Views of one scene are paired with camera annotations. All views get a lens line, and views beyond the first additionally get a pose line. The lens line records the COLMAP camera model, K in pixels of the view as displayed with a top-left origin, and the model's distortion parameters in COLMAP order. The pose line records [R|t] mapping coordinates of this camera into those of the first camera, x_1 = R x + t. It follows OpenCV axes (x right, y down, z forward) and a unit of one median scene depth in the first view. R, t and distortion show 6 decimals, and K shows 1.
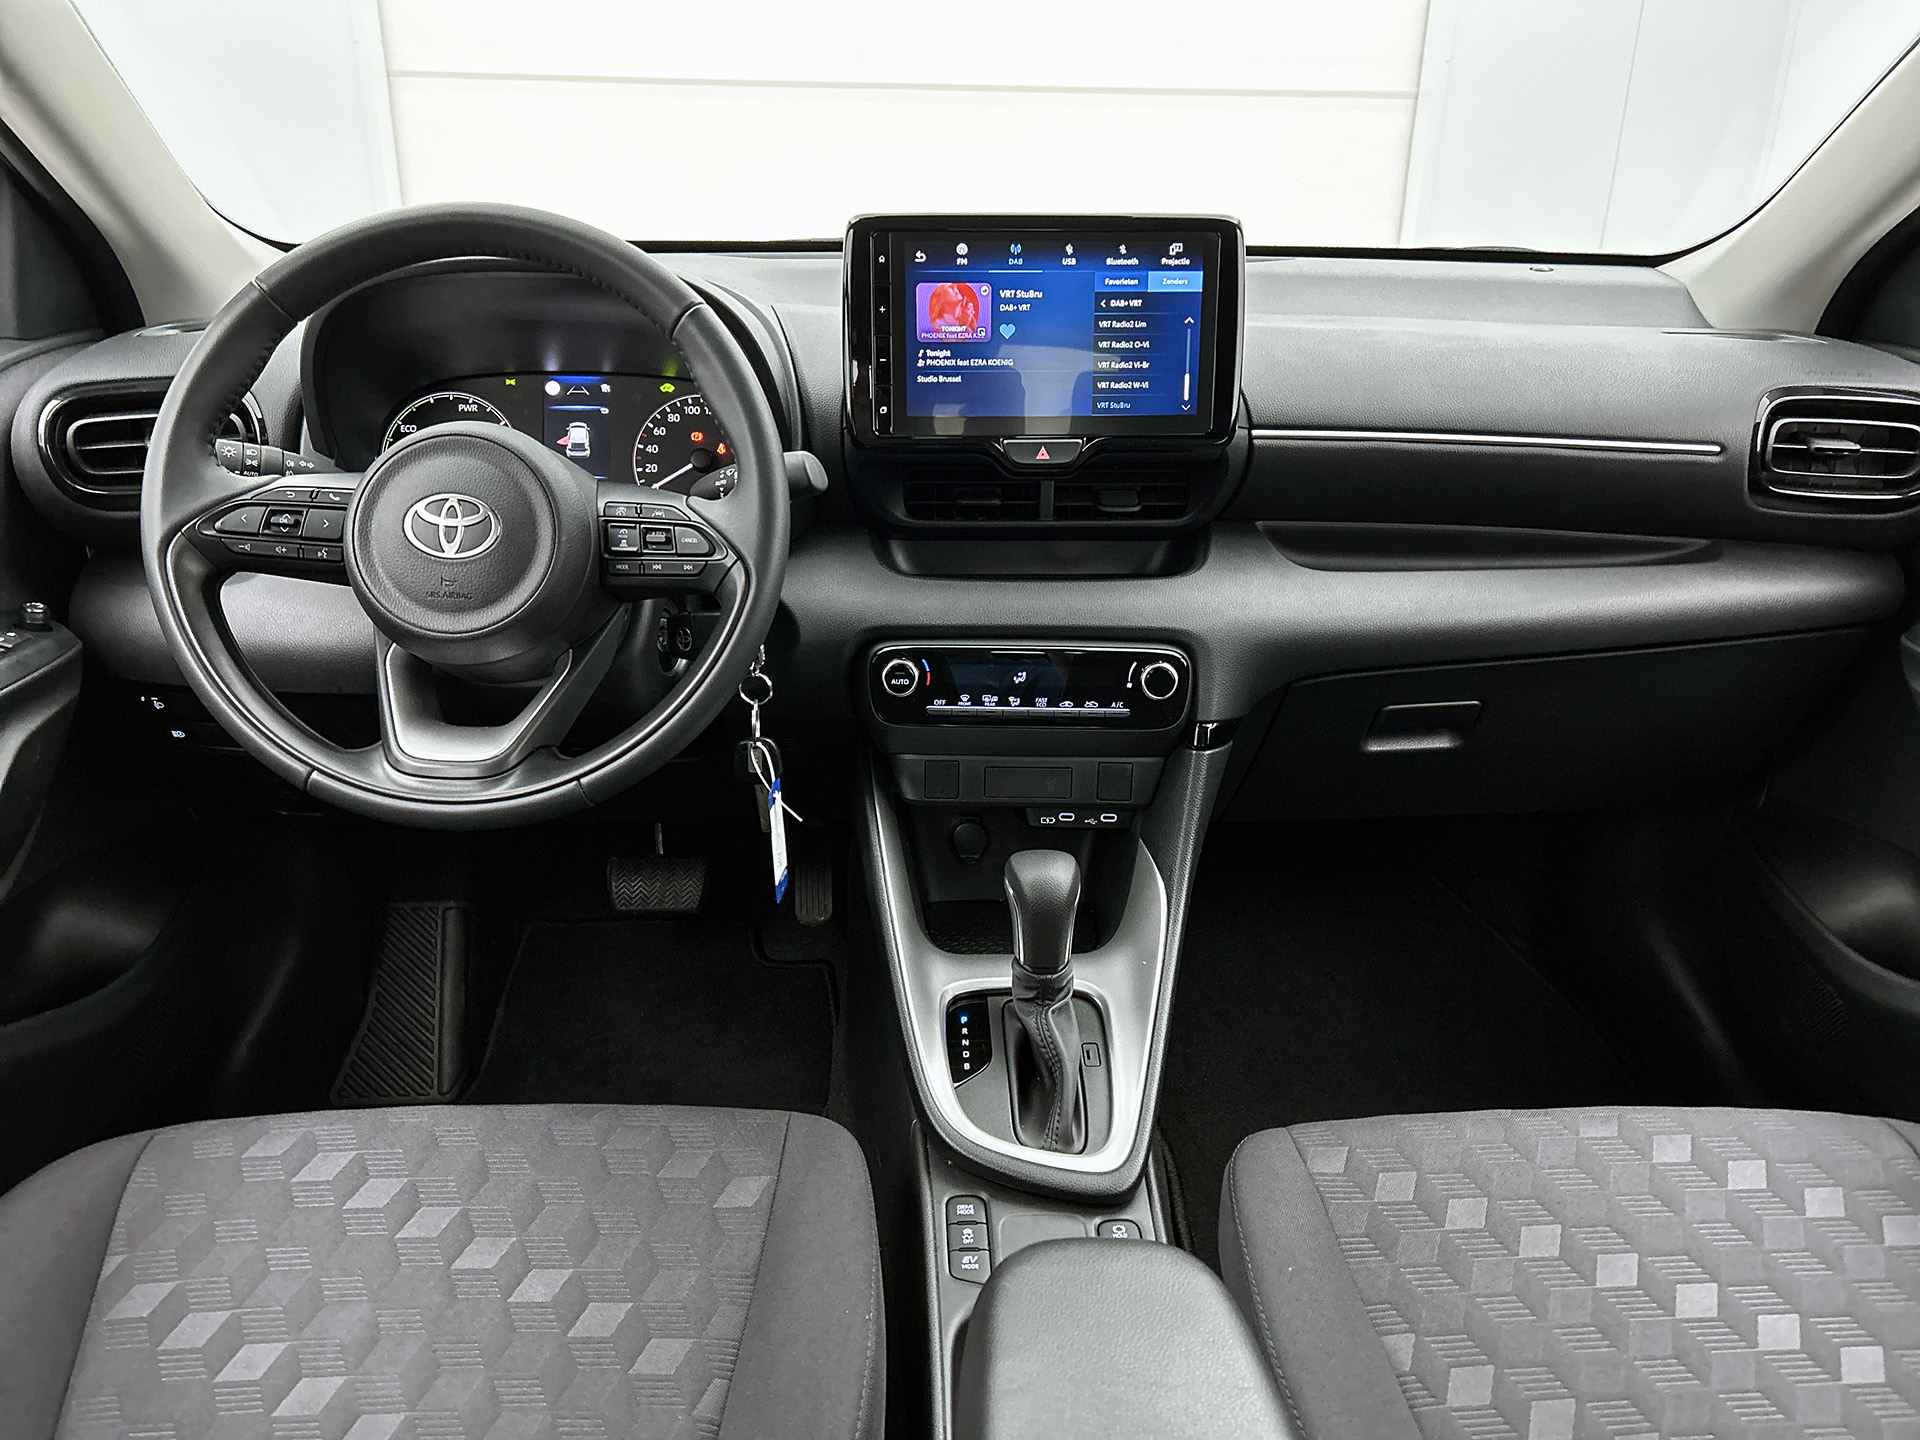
lens RADIAL K [[1421.6, 0, 966.1], [0, 1421.6, 738.5], [0, 0, 1]] dist [0.040064, -0.002191]
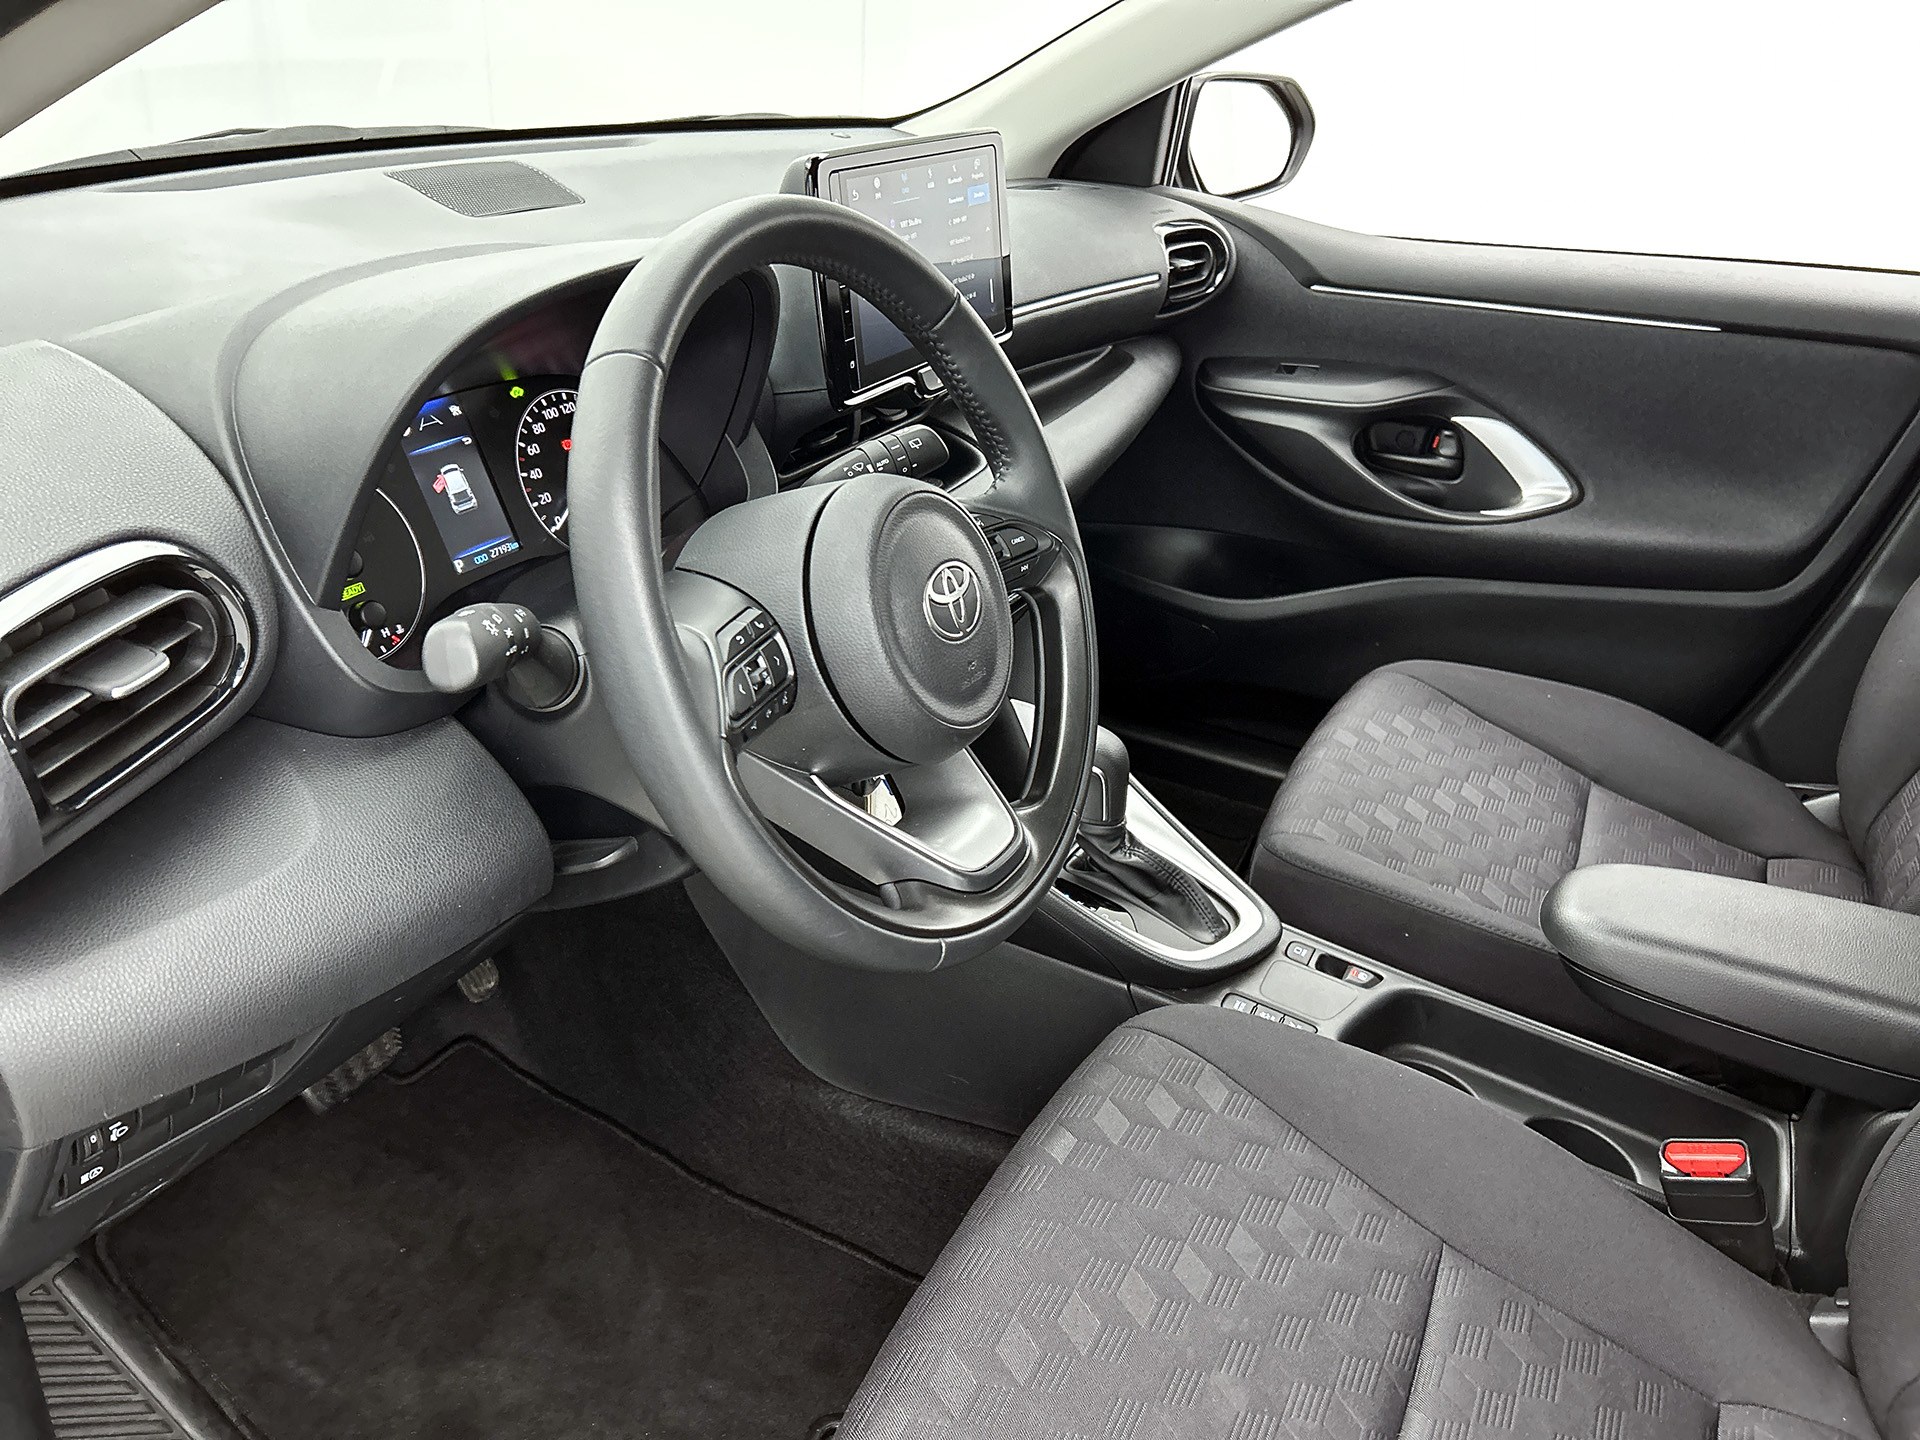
lens RADIAL K [[1445.0, 0, 965.0], [0, 1445.0, 733.9], [0, 0, 1]] dist [-0.003999, -0.004861]
pose [[0.477959, -0.396078, 0.784014, -0.853237], [0.283922, 0.914315, 0.288818, -0.260208], [-0.831230, 0.084556, 0.549460, 0.437914]]
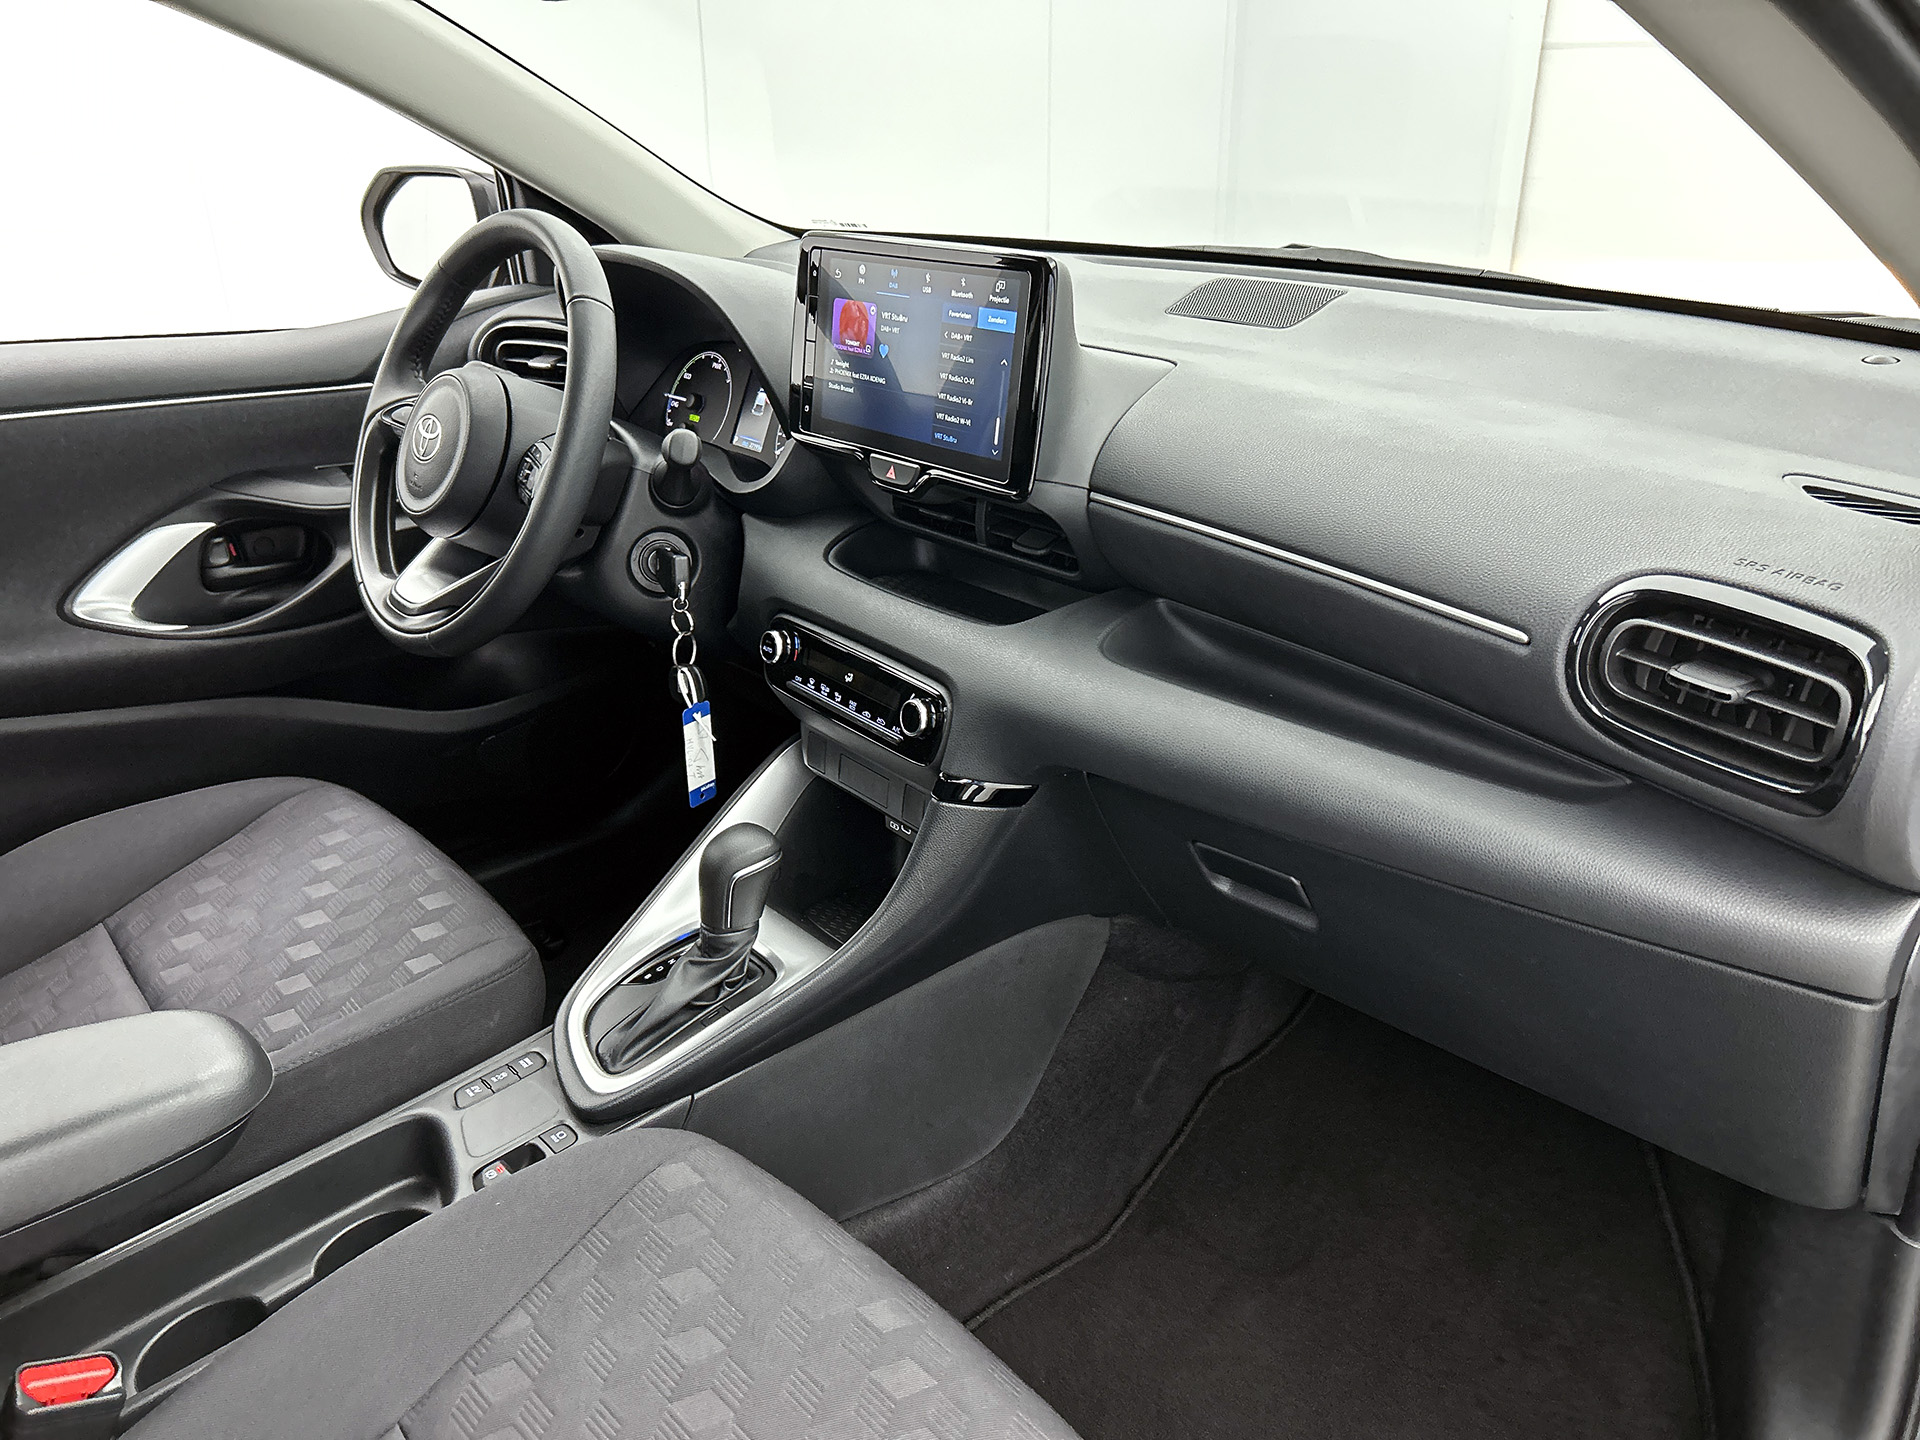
lens RADIAL K [[1421.6, 0, 966.1], [0, 1421.6, 738.5], [0, 0, 1]] dist [0.040064, -0.002191]
pose [[0.650135, 0.302335, -0.697078, 0.866561], [-0.286465, 0.947258, 0.143669, -0.181675], [0.703749, 0.106284, 0.702454, 0.335715]]
